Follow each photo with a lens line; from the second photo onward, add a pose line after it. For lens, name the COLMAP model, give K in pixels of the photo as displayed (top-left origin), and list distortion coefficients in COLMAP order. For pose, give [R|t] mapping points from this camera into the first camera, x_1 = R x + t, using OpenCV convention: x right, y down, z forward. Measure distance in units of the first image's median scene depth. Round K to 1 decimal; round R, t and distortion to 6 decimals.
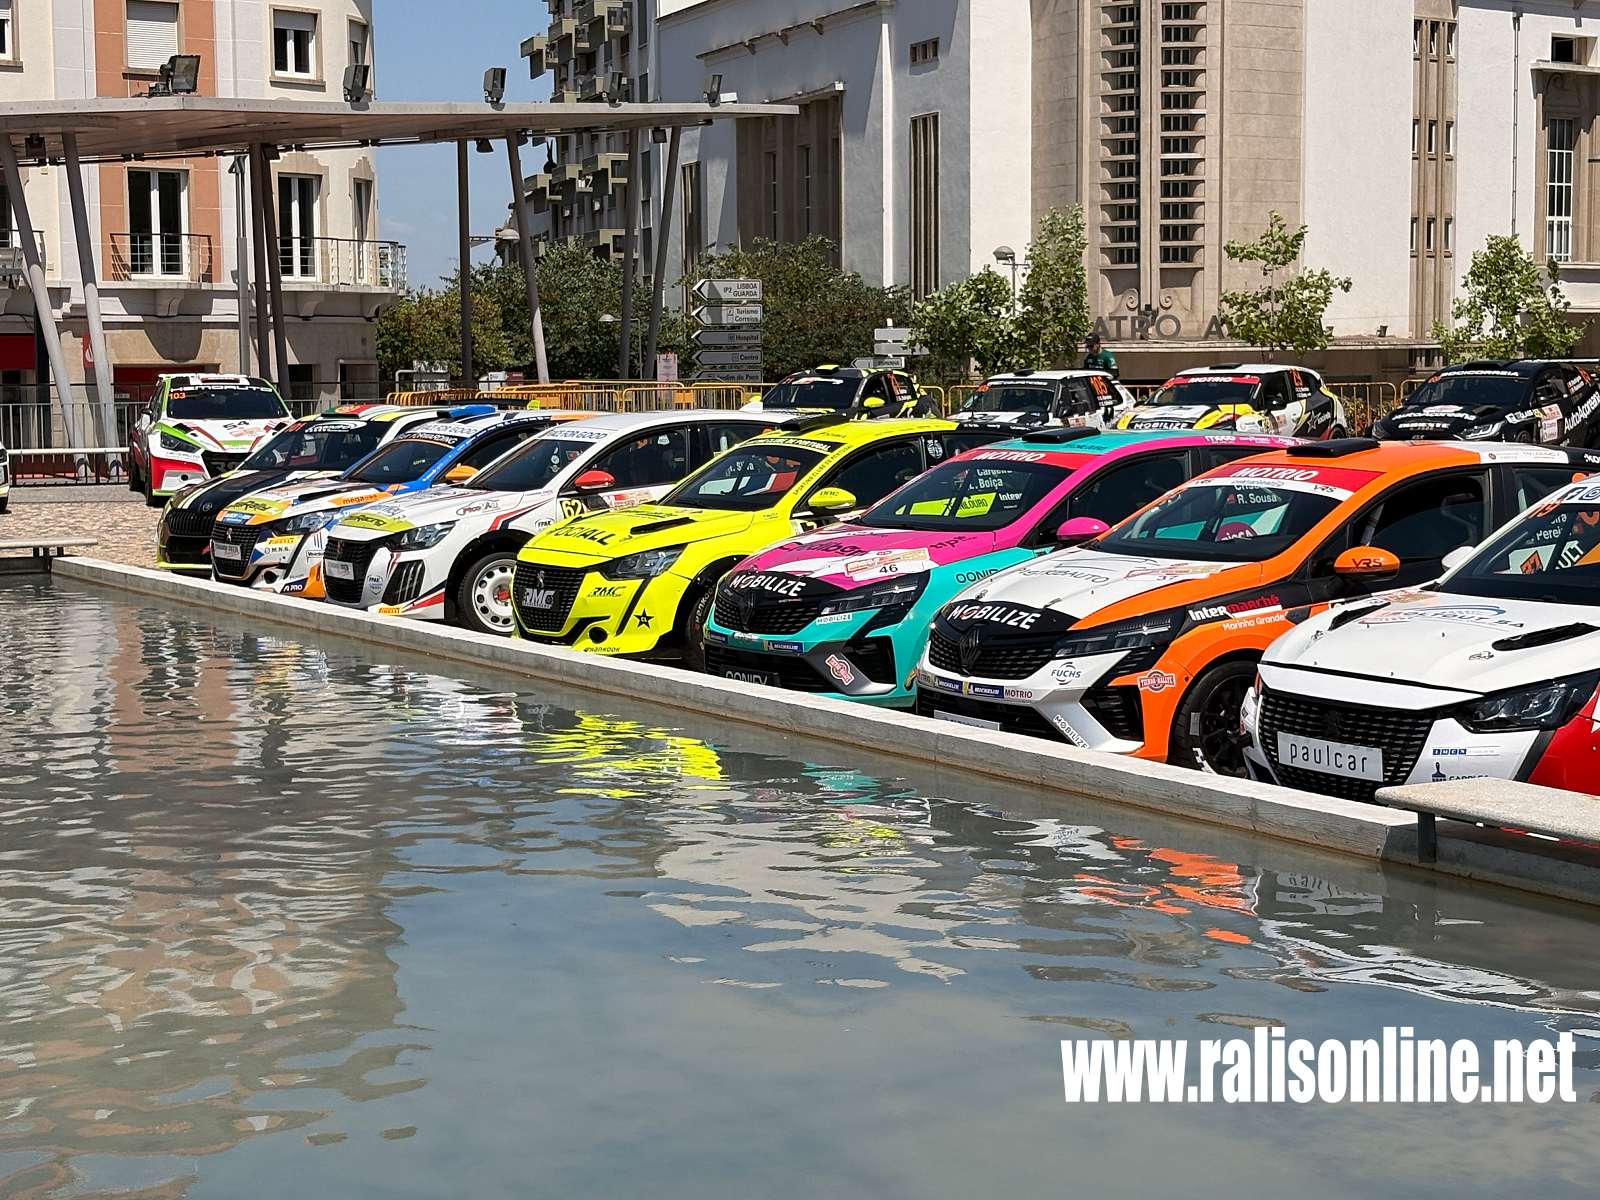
lens RADIAL K [[2927.0, 0, 800.0], [0, 2927.0, 600.0], [0, 0, 1]] dist [0.274702, -1.183661]
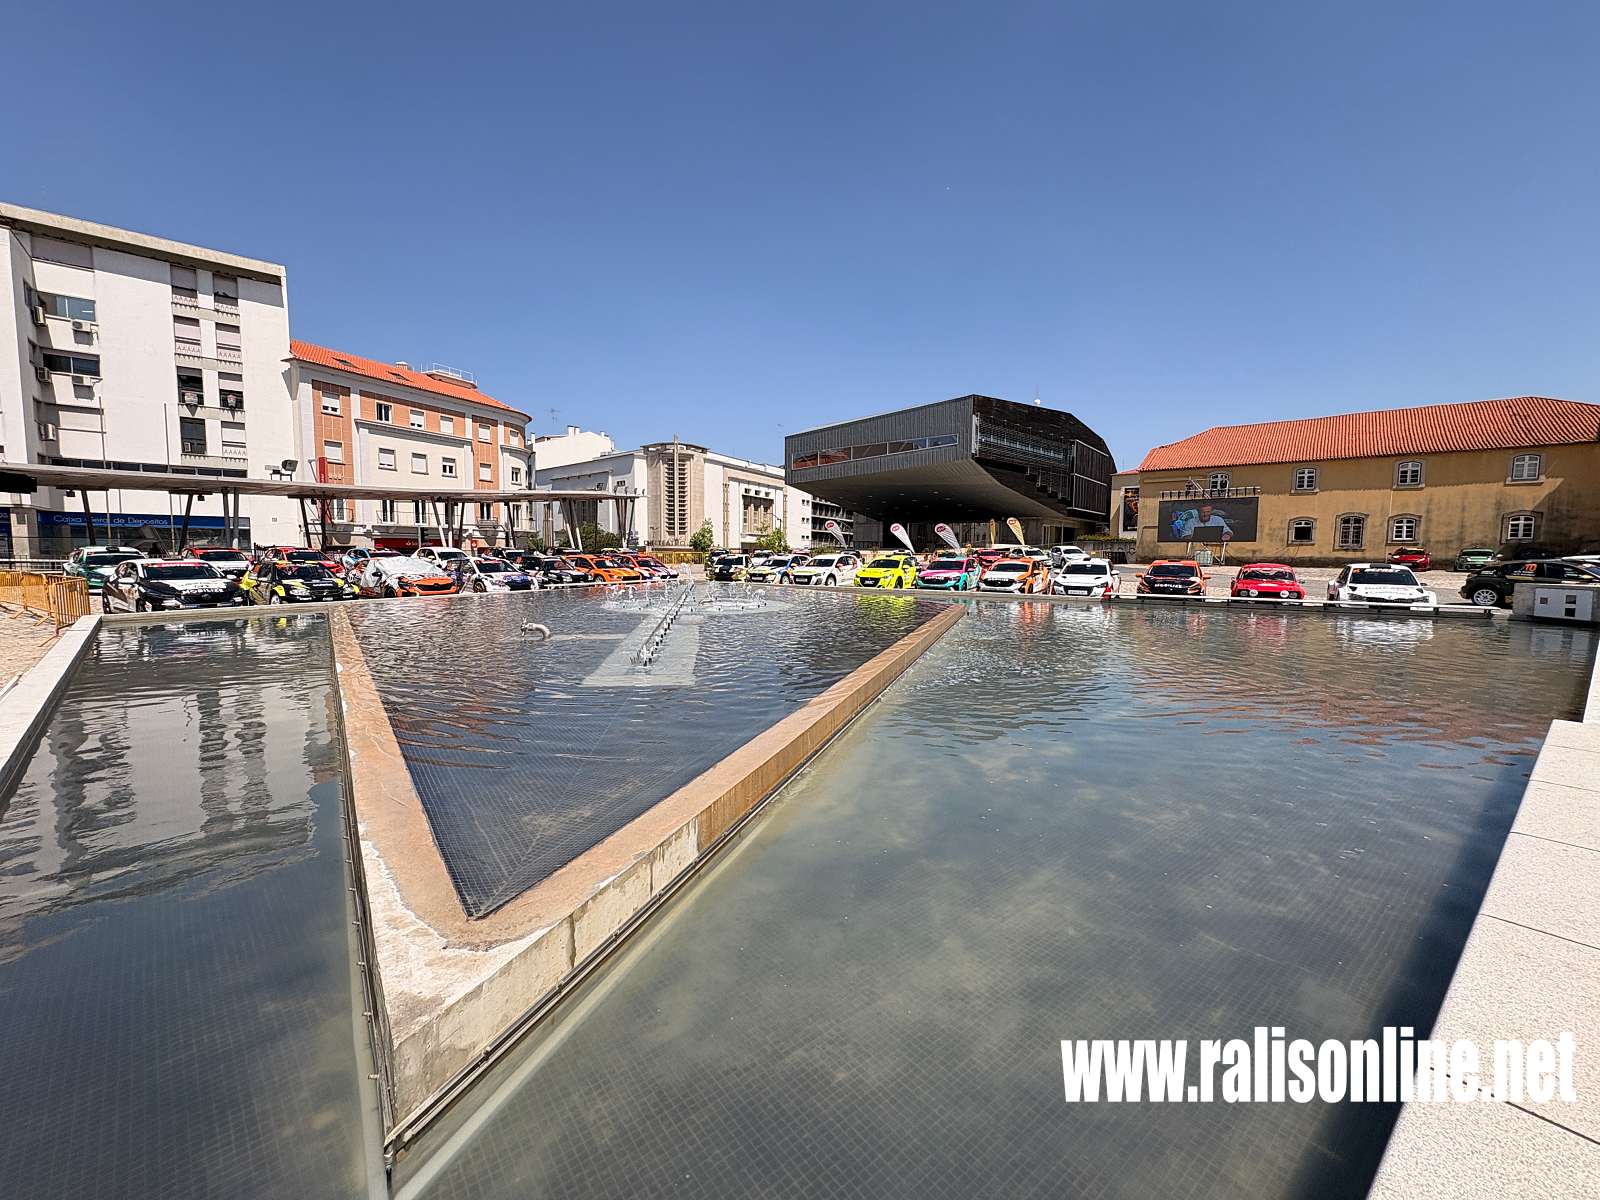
lens RADIAL K [[653.6, 0, 800.0], [0, 653.6, 600.0], [0, 0, 1]] dist [-0.000734, -0.000012]
pose [[0.892862, -0.018557, 0.449947, -0.184329], [0.022576, 0.999739, -0.003569, 0.008485], [-0.449764, 0.013345, 0.893048, -0.042561]]
